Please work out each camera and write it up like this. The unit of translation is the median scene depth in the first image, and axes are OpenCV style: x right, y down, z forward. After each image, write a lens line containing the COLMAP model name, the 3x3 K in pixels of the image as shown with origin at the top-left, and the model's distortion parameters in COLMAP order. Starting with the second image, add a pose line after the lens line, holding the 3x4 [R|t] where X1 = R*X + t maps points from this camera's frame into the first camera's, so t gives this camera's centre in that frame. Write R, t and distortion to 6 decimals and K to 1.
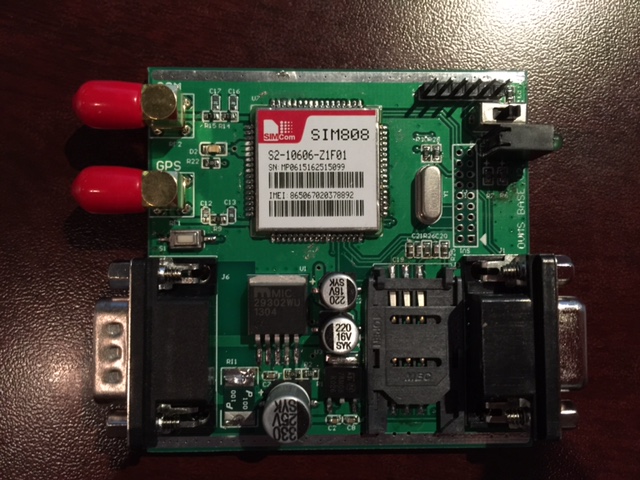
lens RADIAL K [[532.5, 0, 320.0], [0, 532.5, 240.0], [0, 0, 1]] dist [0.008201, 0.001938]
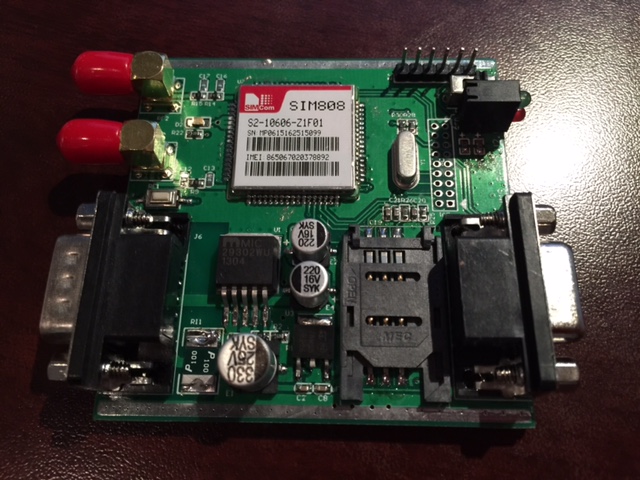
lens RADIAL K [[532.5, 0, 320.0], [0, 532.5, 240.0], [0, 0, 1]] dist [0.008201, 0.001938]
pose [[0.998235, 0.002229, -0.059347, 0.105939], [-0.020210, 0.952406, -0.304163, 0.372421], [0.055844, 0.304825, 0.950770, 0.082599]]
